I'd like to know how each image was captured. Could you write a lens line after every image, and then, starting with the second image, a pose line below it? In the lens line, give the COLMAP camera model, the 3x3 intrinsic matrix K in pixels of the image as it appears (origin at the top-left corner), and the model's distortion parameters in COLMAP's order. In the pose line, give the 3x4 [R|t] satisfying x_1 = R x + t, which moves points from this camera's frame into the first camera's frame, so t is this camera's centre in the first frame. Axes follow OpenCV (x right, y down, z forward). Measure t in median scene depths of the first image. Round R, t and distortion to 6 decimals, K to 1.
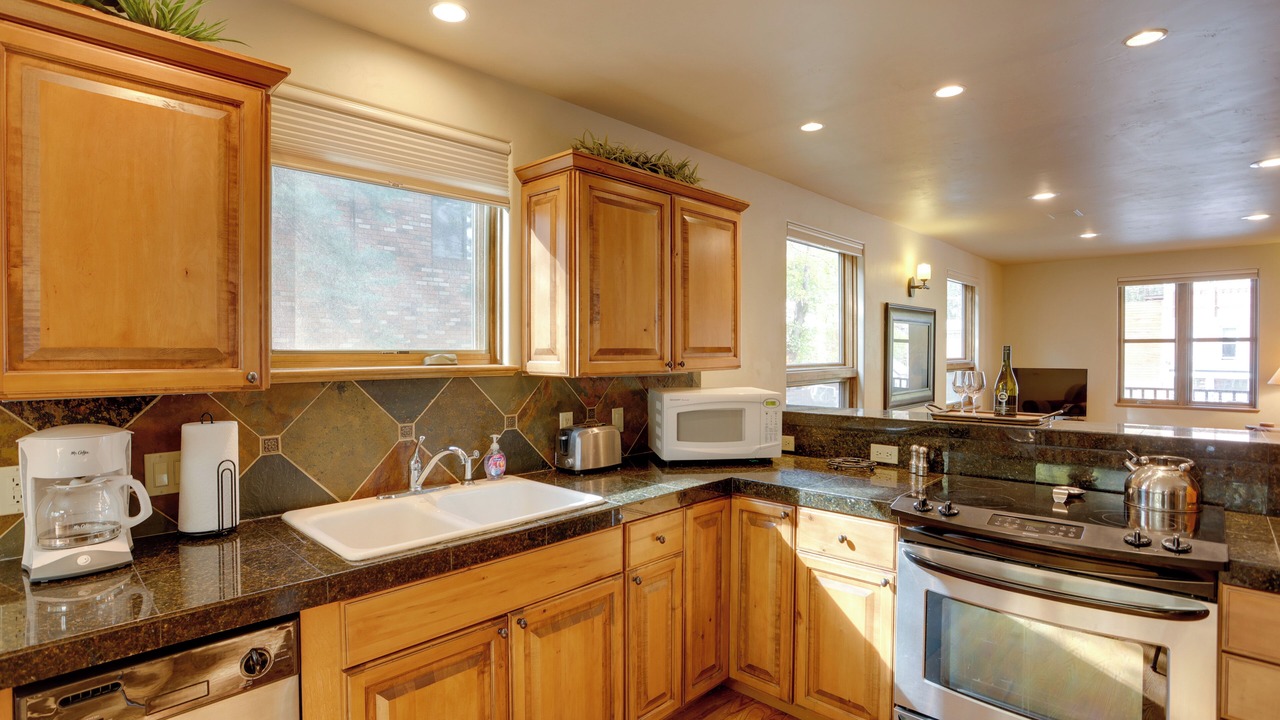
lens RADIAL K [[626.1, 0, 612.7], [0, 626.1, 357.6], [0, 0, 1]] dist [-0.064479, 0.033772]
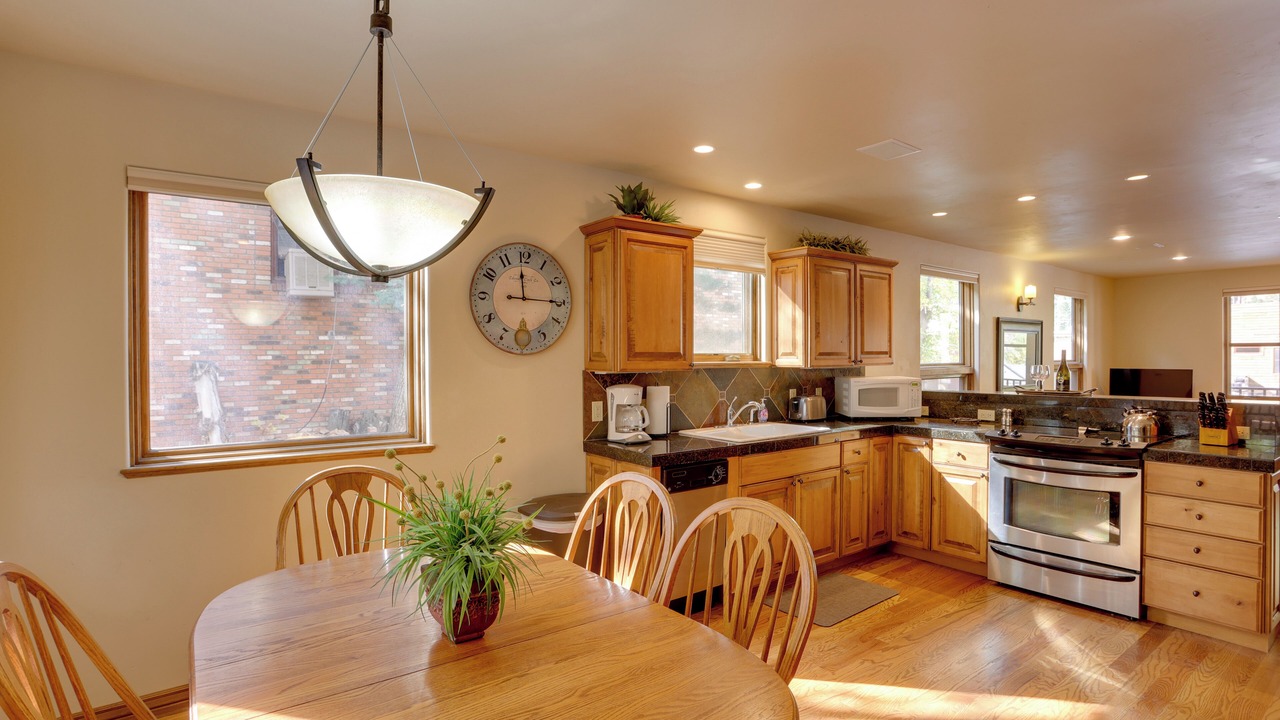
lens RADIAL K [[628.6, 0, 627.2], [0, 628.6, 361.5], [0, 0, 1]] dist [-0.063384, 0.035278]
pose [[0.988872, -0.002121, -0.148754, -0.290608], [0.001629, 0.999993, -0.003429, 0.017053], [0.148760, 0.003149, 0.988868, -0.850890]]
